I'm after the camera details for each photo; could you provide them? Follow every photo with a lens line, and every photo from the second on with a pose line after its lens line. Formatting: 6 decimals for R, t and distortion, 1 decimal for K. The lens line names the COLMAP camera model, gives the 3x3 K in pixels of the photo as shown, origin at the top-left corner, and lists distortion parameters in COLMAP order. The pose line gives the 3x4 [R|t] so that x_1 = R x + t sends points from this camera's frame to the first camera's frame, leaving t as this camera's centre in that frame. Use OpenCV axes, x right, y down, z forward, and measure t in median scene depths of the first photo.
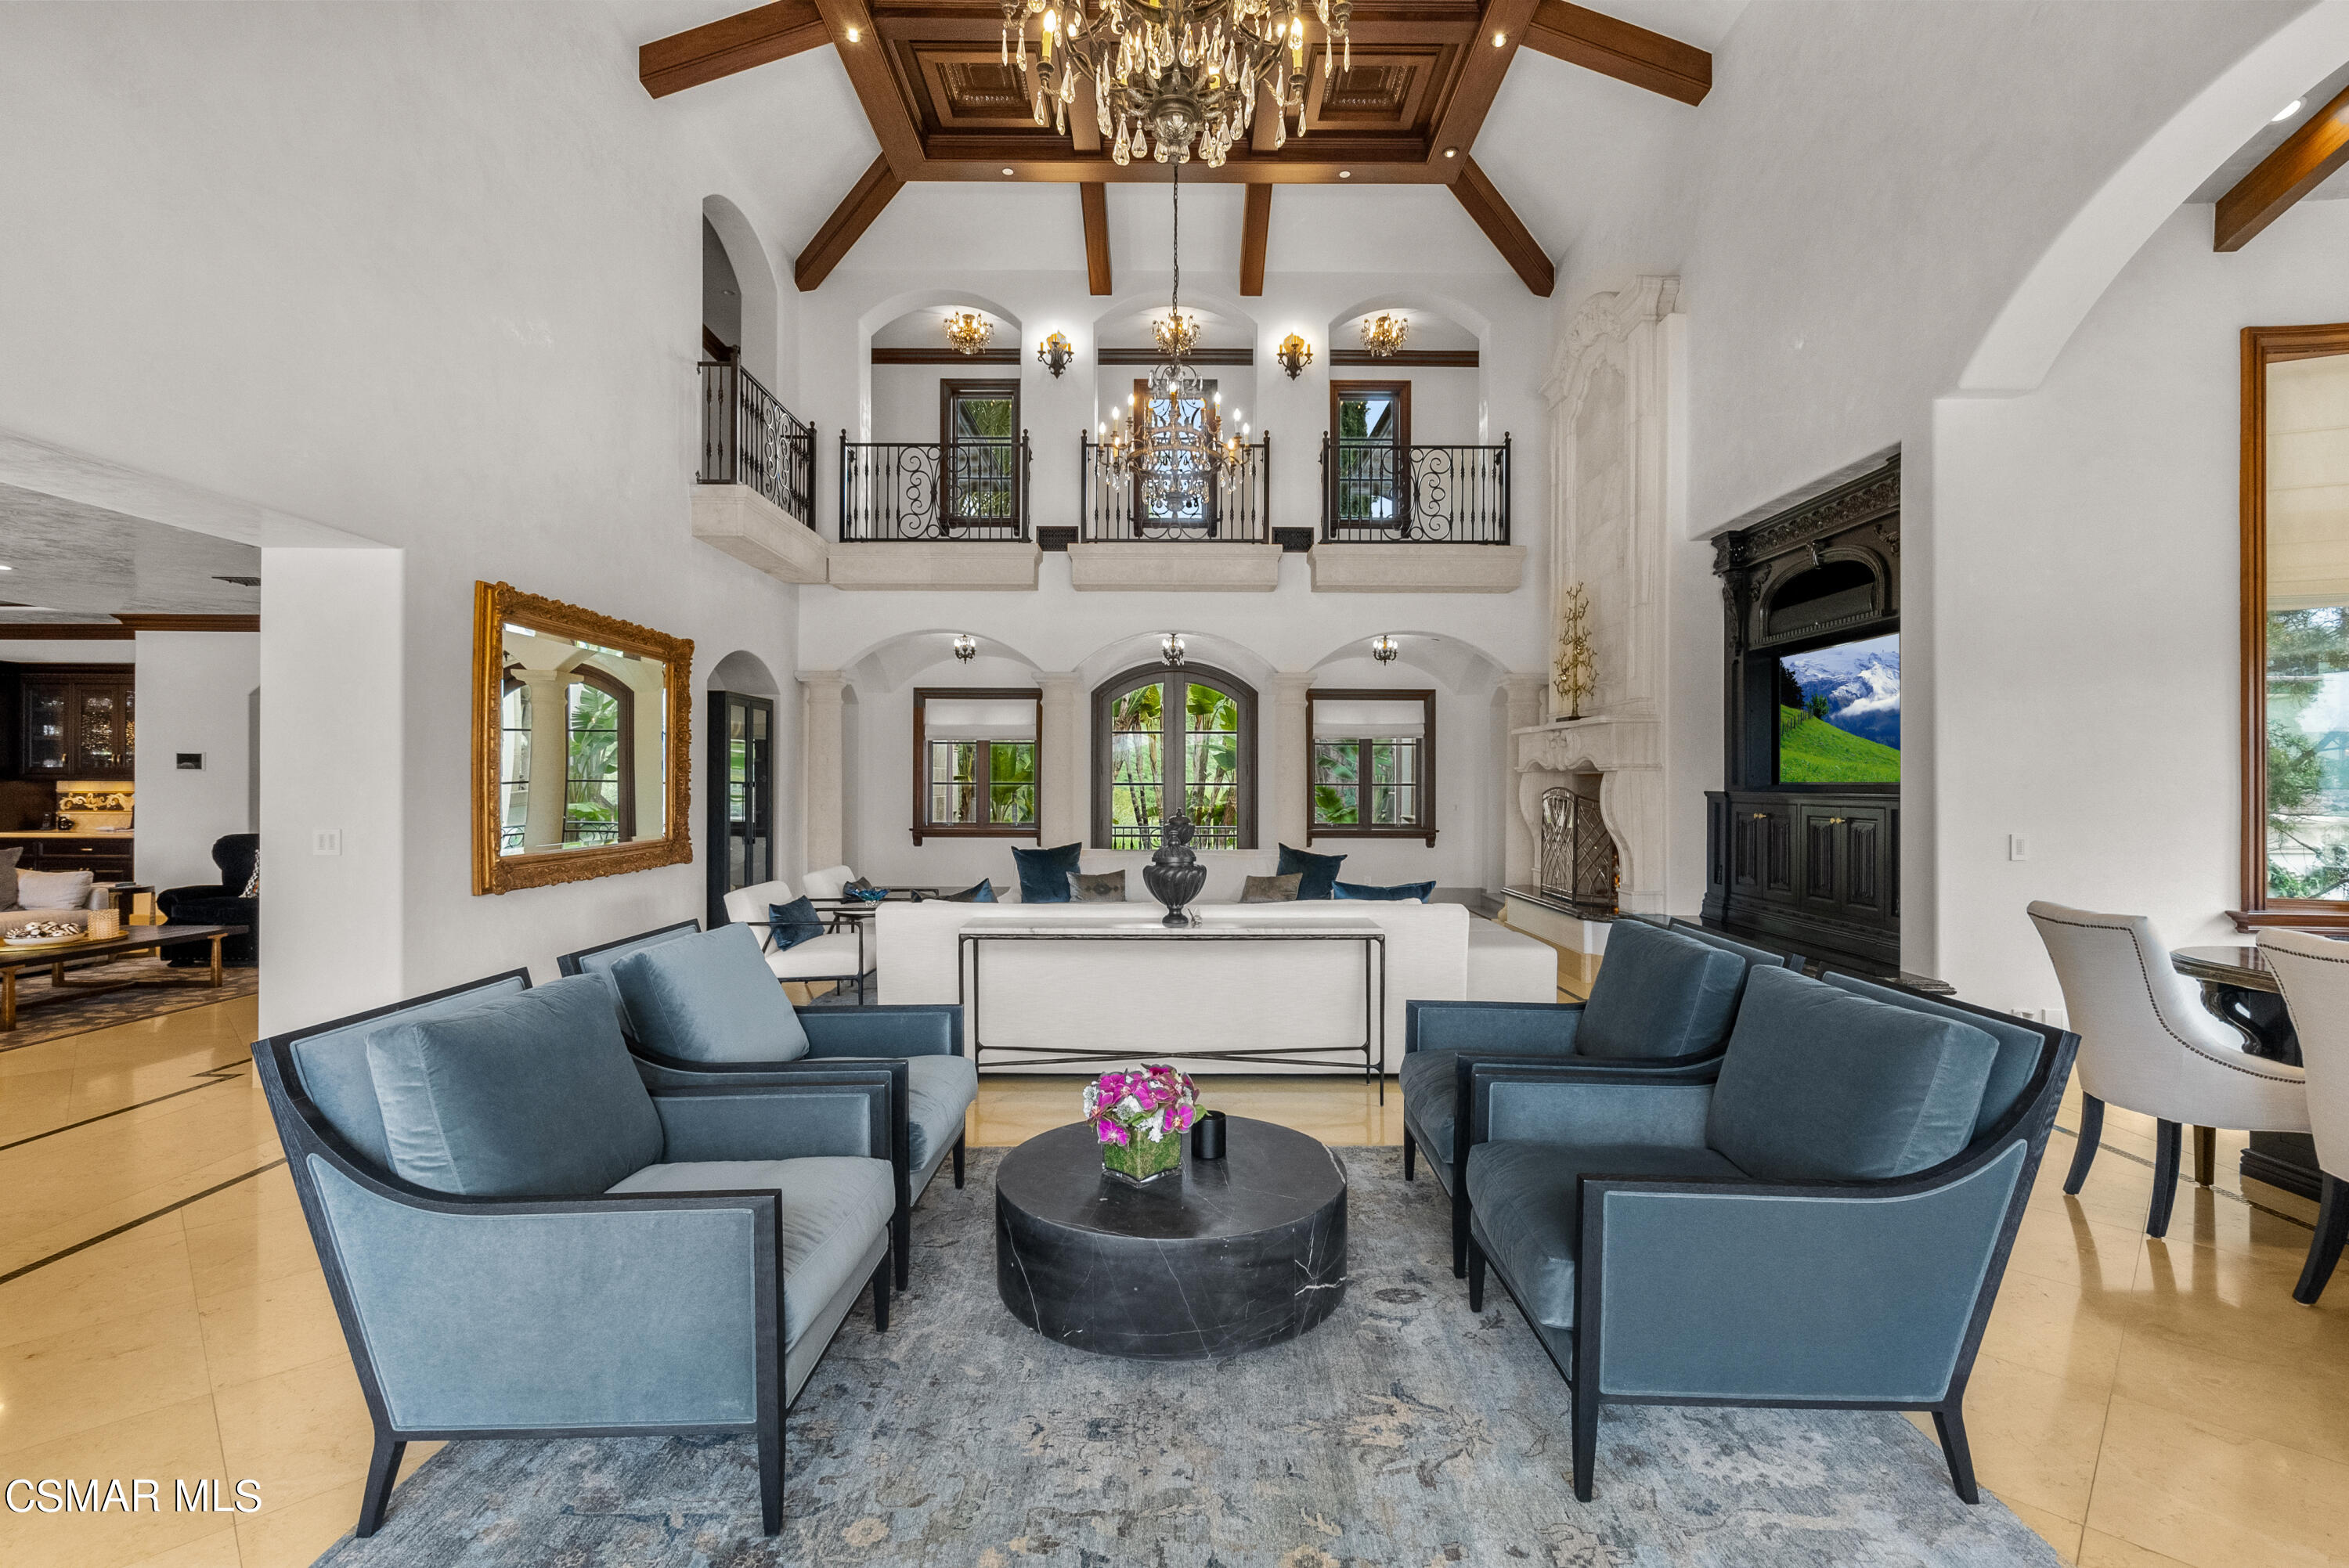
lens RADIAL K [[1066.6, 0, 1174.5], [0, 1066.6, 784.0], [0, 0, 1]] dist [0.000564, 0.000291]
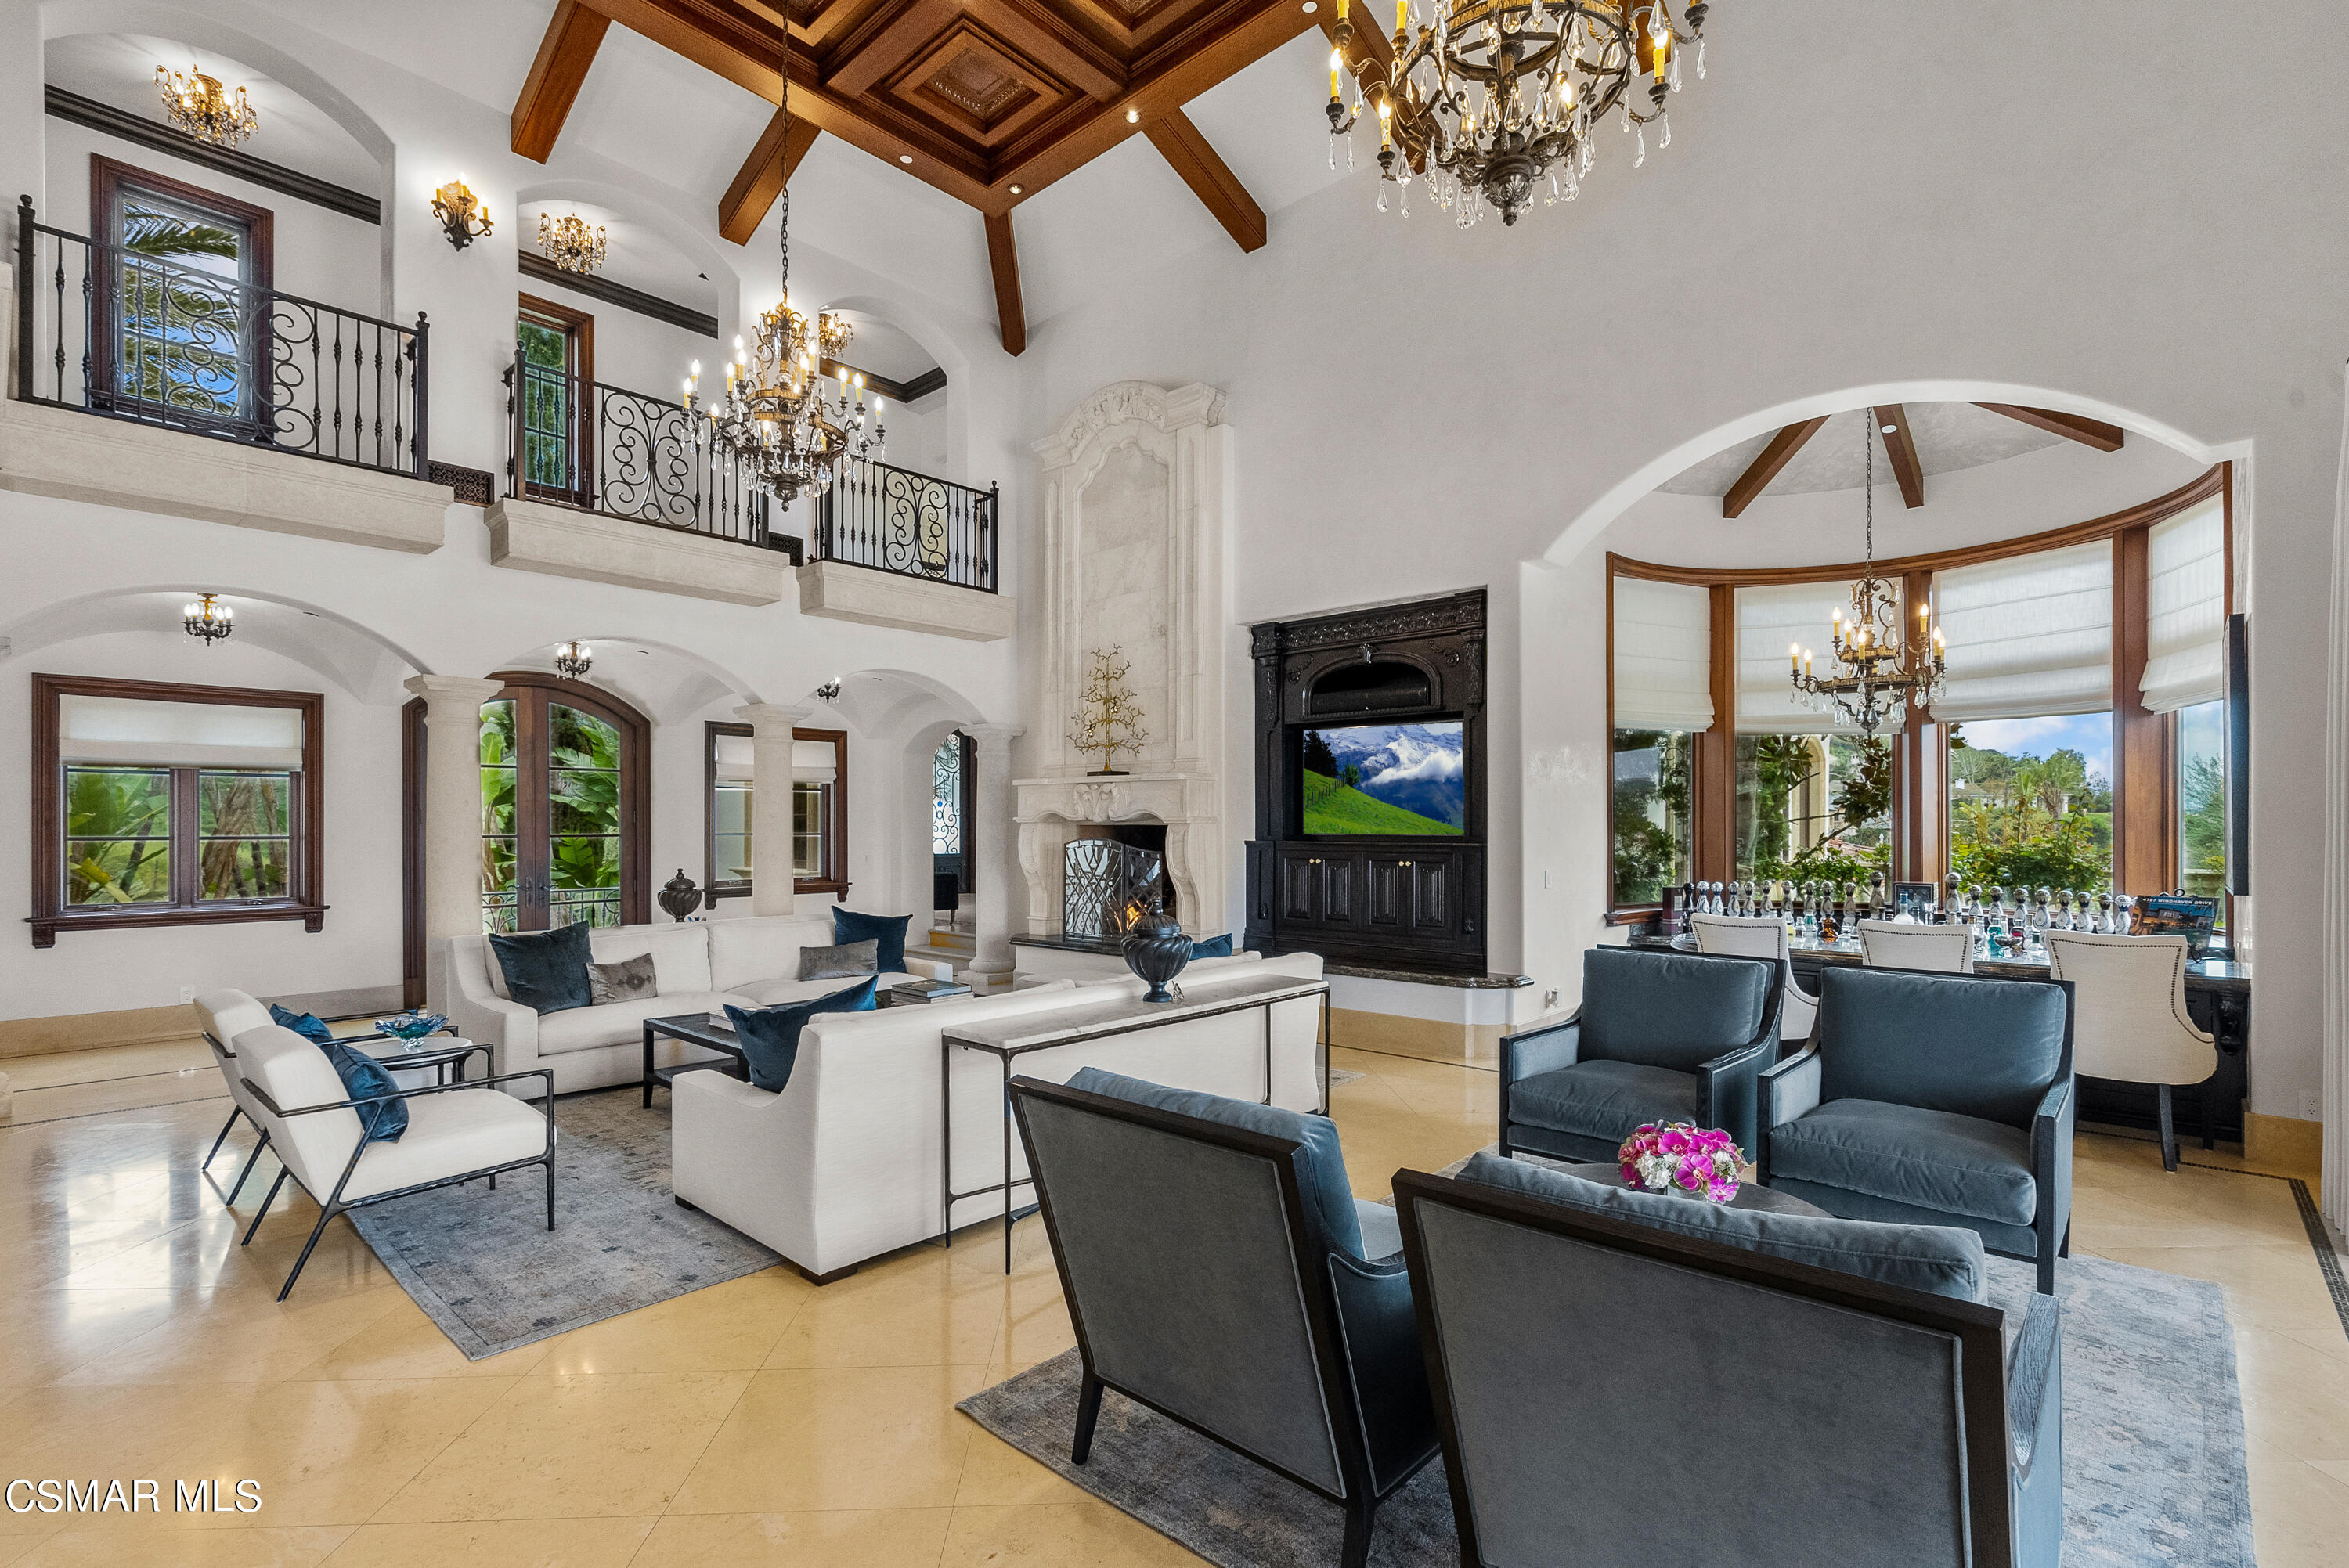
lens RADIAL K [[1088.9, 0, 1173.8], [0, 1088.9, 831.6], [0, 0, 1]] dist [0.003377, 0.000687]
pose [[0.677744, -0.007354, 0.735261, -0.379658], [0.002910, 0.999969, 0.007319, -0.010428], [-0.735293, -0.002820, 0.677744, 0.214450]]
